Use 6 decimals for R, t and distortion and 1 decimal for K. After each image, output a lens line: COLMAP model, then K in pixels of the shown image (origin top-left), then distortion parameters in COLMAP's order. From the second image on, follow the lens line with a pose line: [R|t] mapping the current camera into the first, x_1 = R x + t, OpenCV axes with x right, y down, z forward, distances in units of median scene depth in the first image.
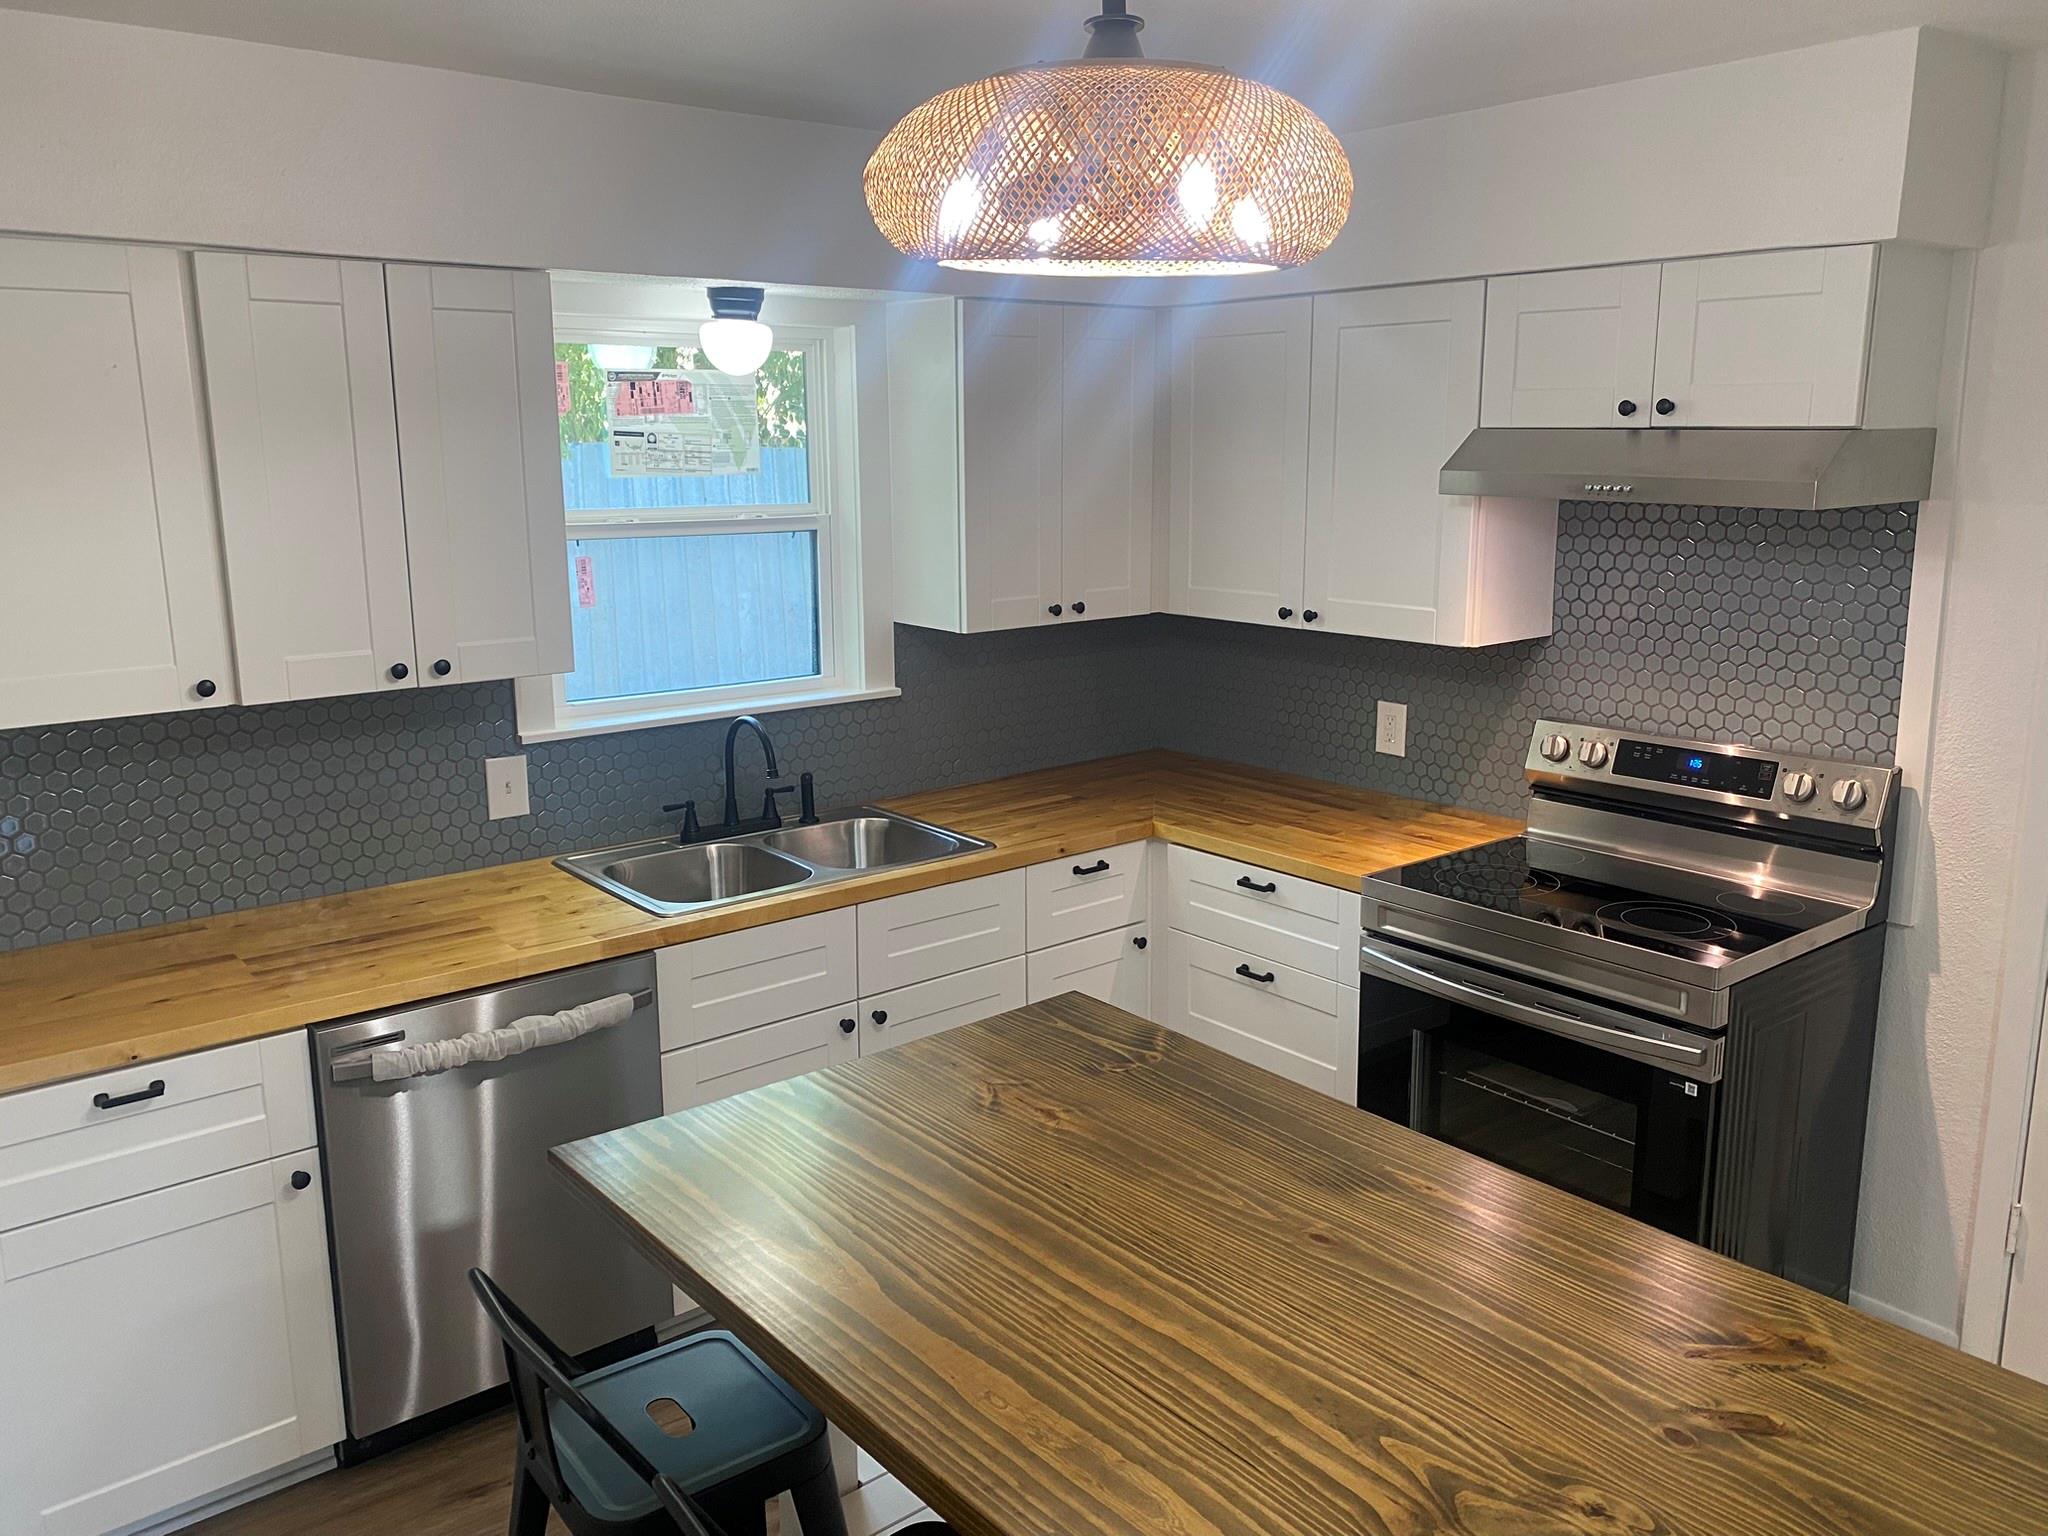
lens RADIAL K [[1554.6, 0, 1020.7], [0, 1554.6, 749.2], [0, 0, 1]] dist [0.066432, -0.111158]
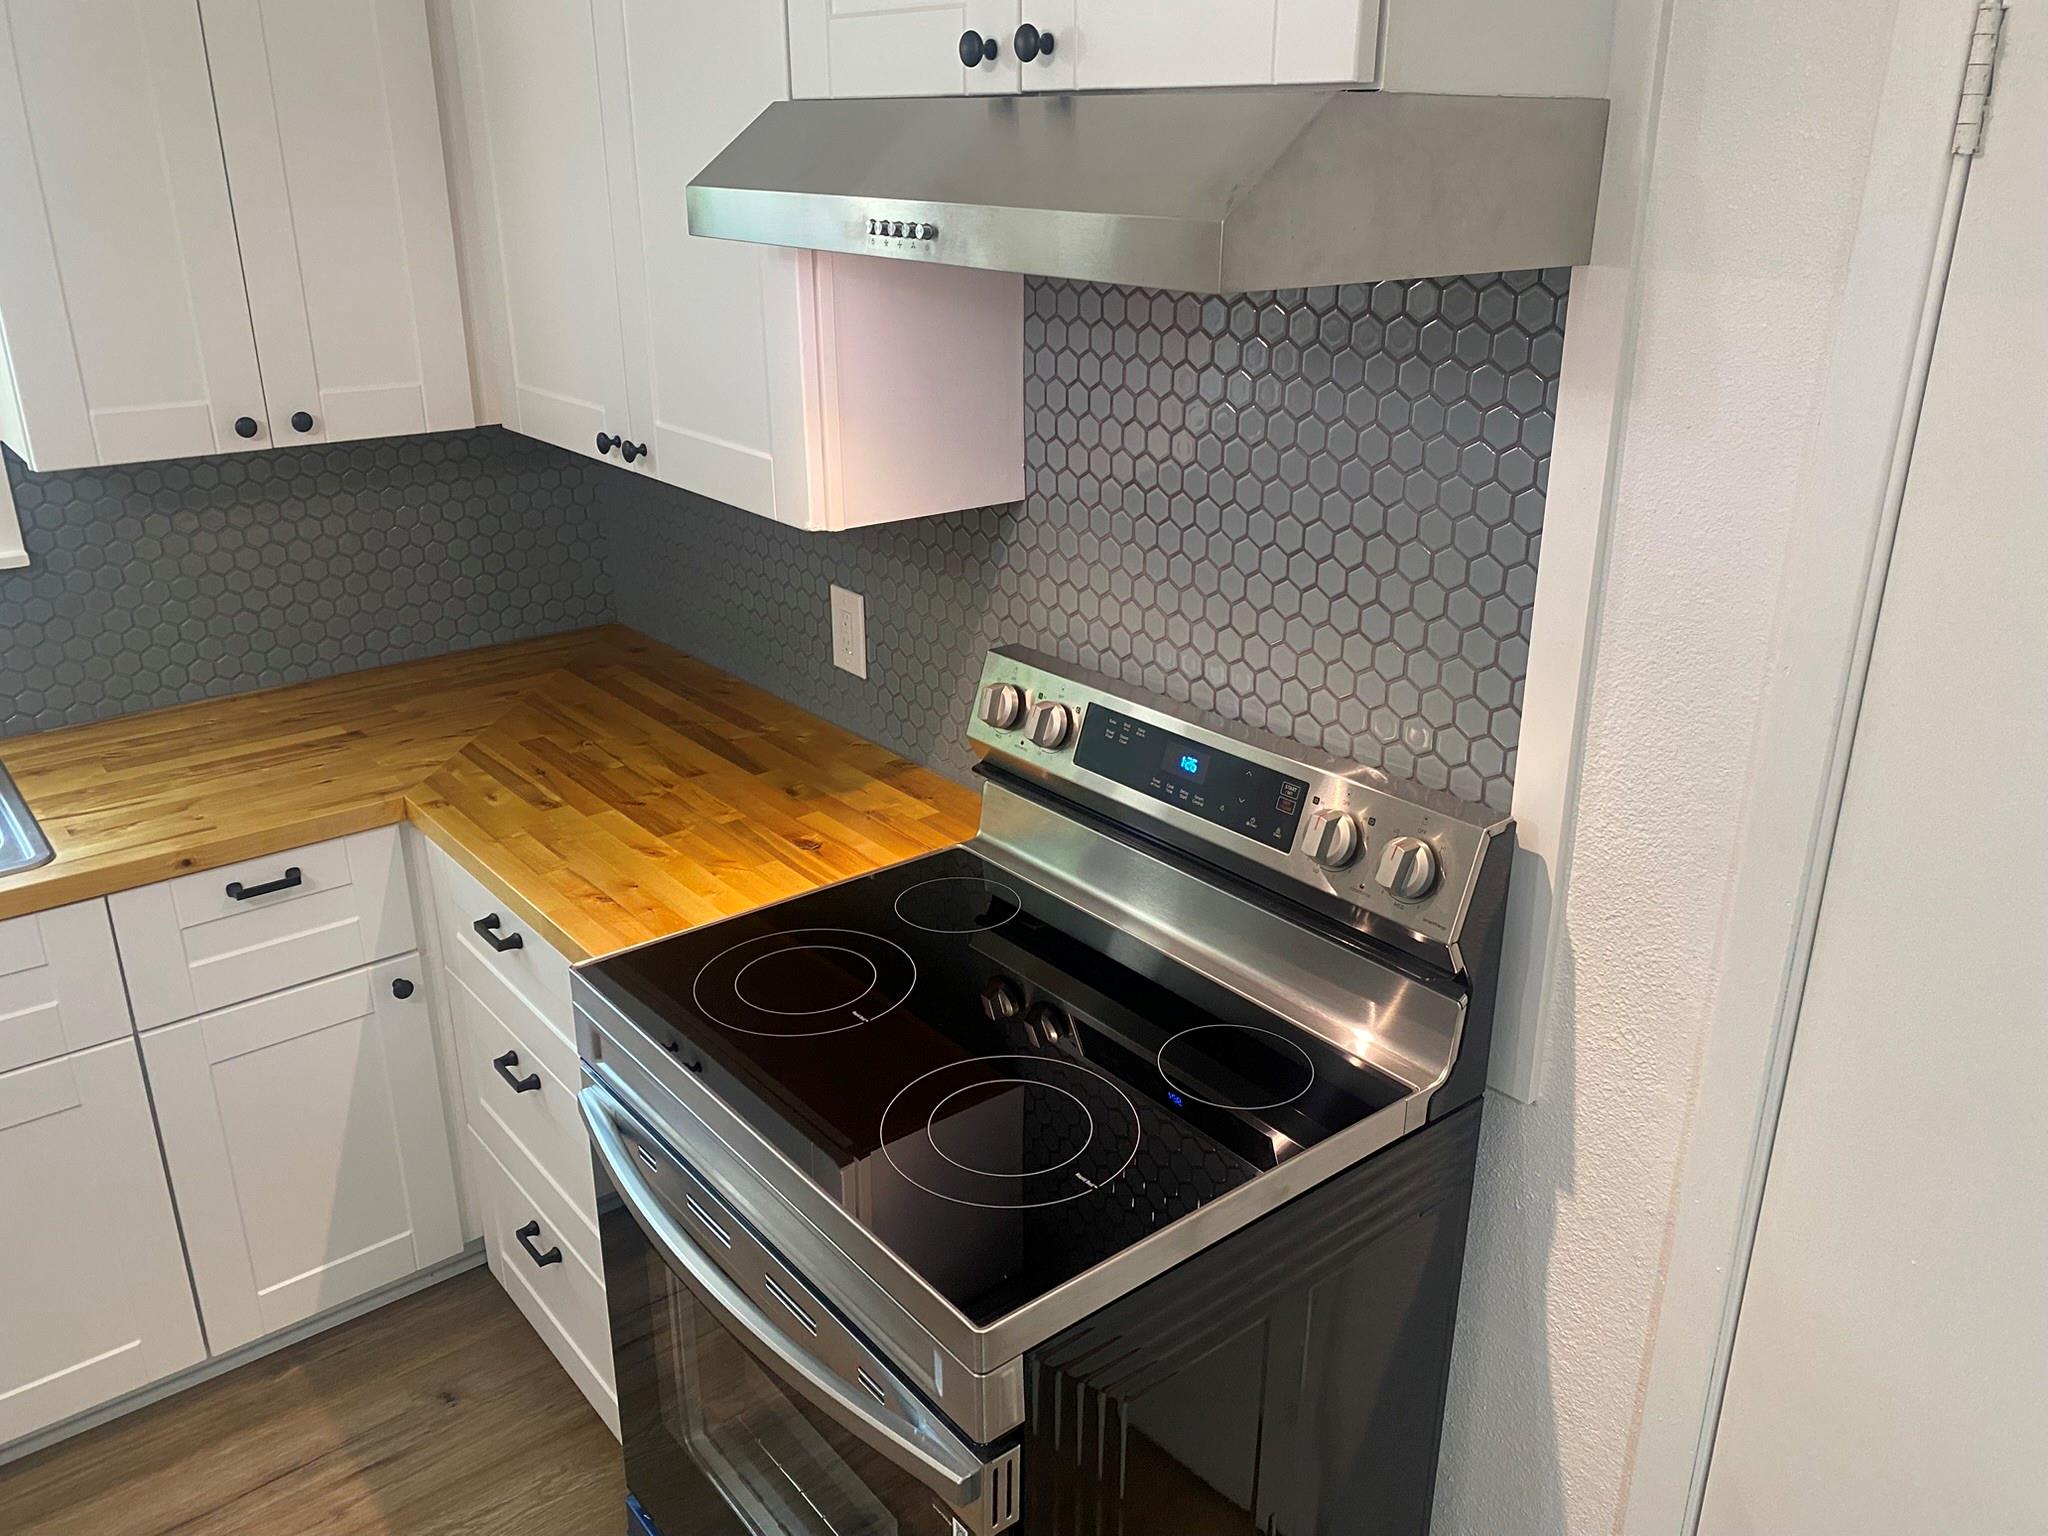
lens RADIAL K [[1572.8, 0, 1011.1], [0, 1572.8, 760.3], [0, 0, 1]] dist [0.125852, -0.289320]
pose [[0.999846, 0.006667, 0.016243, 0.351323], [-0.009247, 0.986356, 0.164365, -0.079328], [-0.014926, -0.164490, 0.986266, 0.452596]]
